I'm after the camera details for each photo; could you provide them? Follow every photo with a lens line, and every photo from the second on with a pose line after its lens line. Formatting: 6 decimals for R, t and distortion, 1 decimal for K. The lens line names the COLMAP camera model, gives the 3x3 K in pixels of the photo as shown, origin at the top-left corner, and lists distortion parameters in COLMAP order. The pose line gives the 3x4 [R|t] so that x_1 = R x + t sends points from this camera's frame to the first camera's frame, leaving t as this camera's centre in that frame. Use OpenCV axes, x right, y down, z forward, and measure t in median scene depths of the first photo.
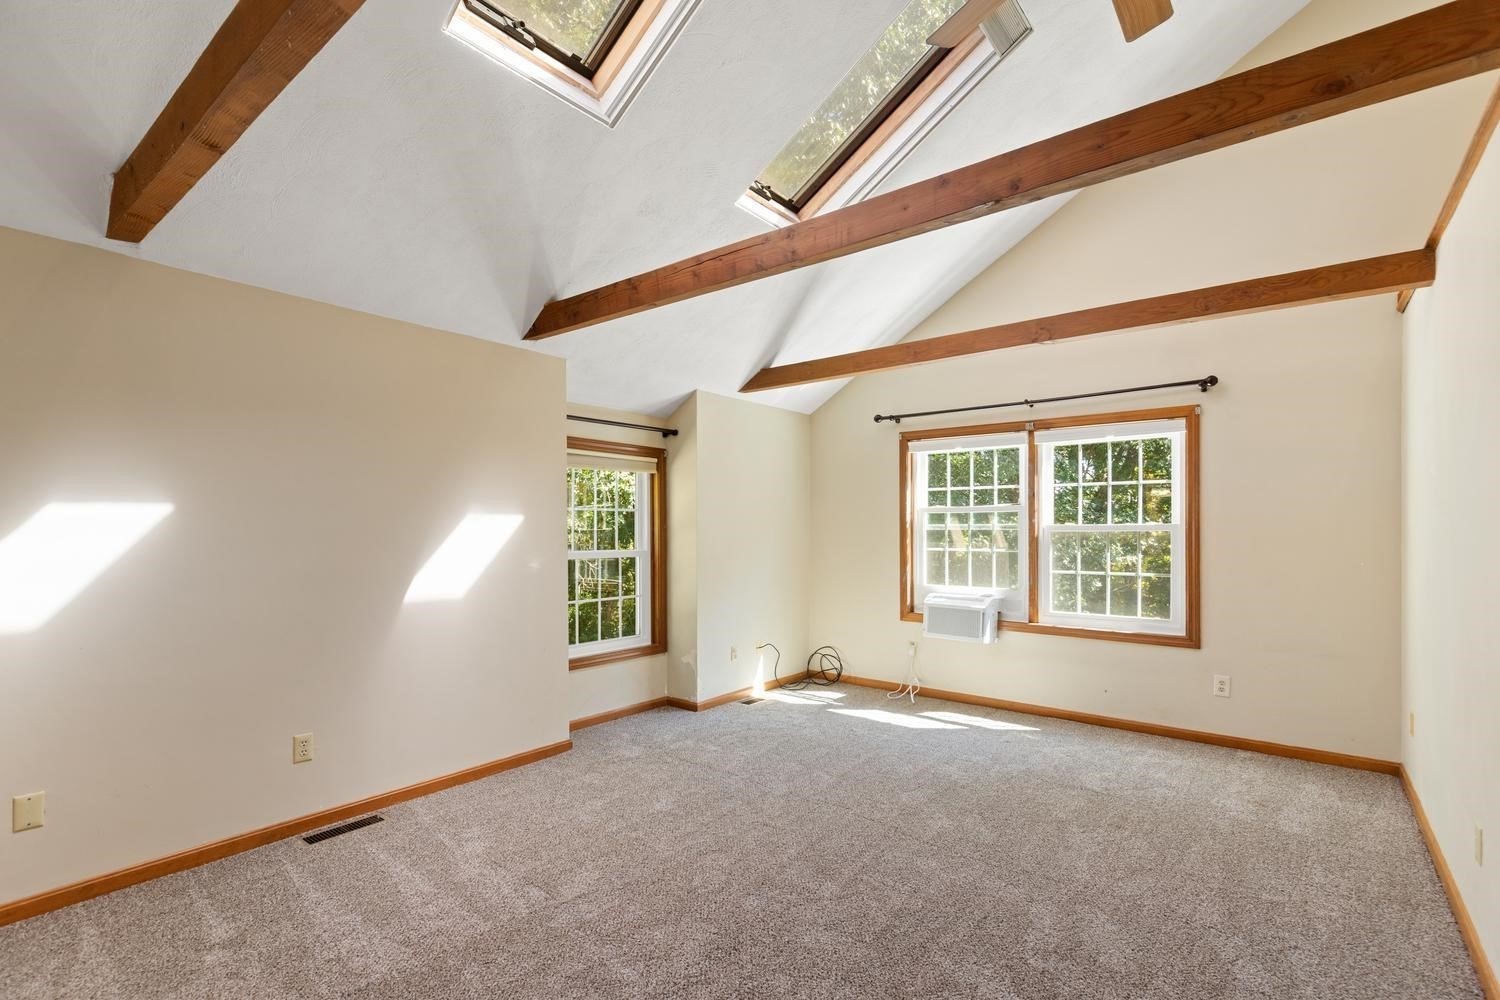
lens RADIAL K [[700.9, 0, 690.8], [0, 700.9, 511.4], [0, 0, 1]] dist [0.011656, -0.002316]
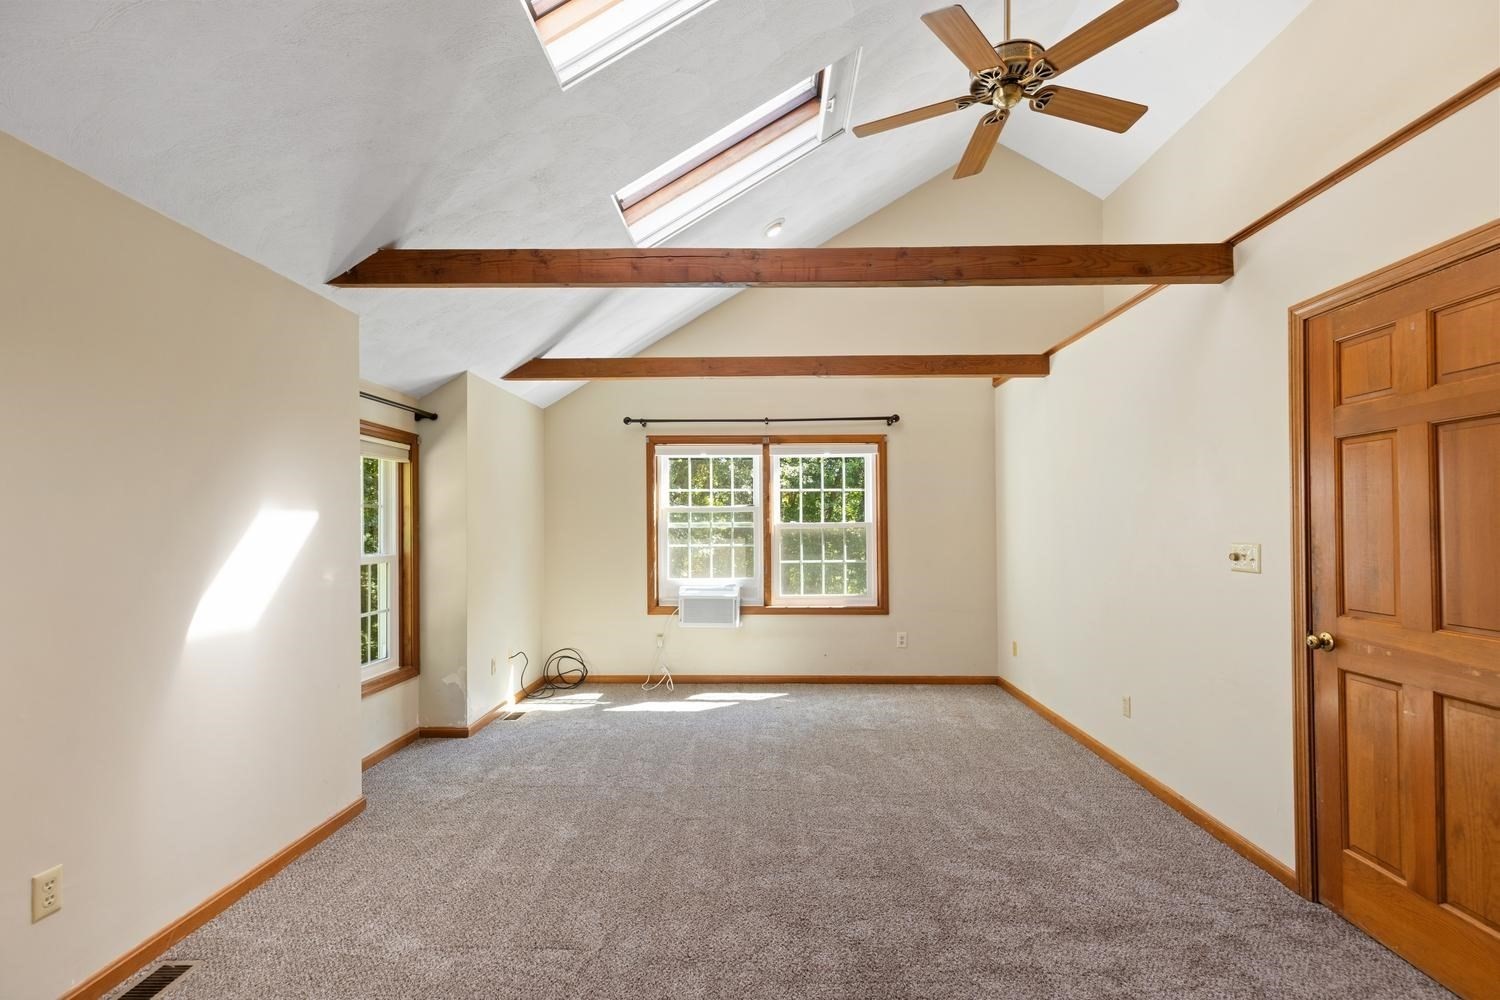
lens RADIAL K [[700.9, 0, 781.9], [0, 700.9, 491.8], [0, 0, 1]] dist [0.011656, -0.002316]
pose [[0.777623, 0.026971, 0.628152, -0.273695], [-0.010867, 0.999507, -0.029463, 0.000878], [-0.628637, 0.016085, 0.777533, 0.073137]]
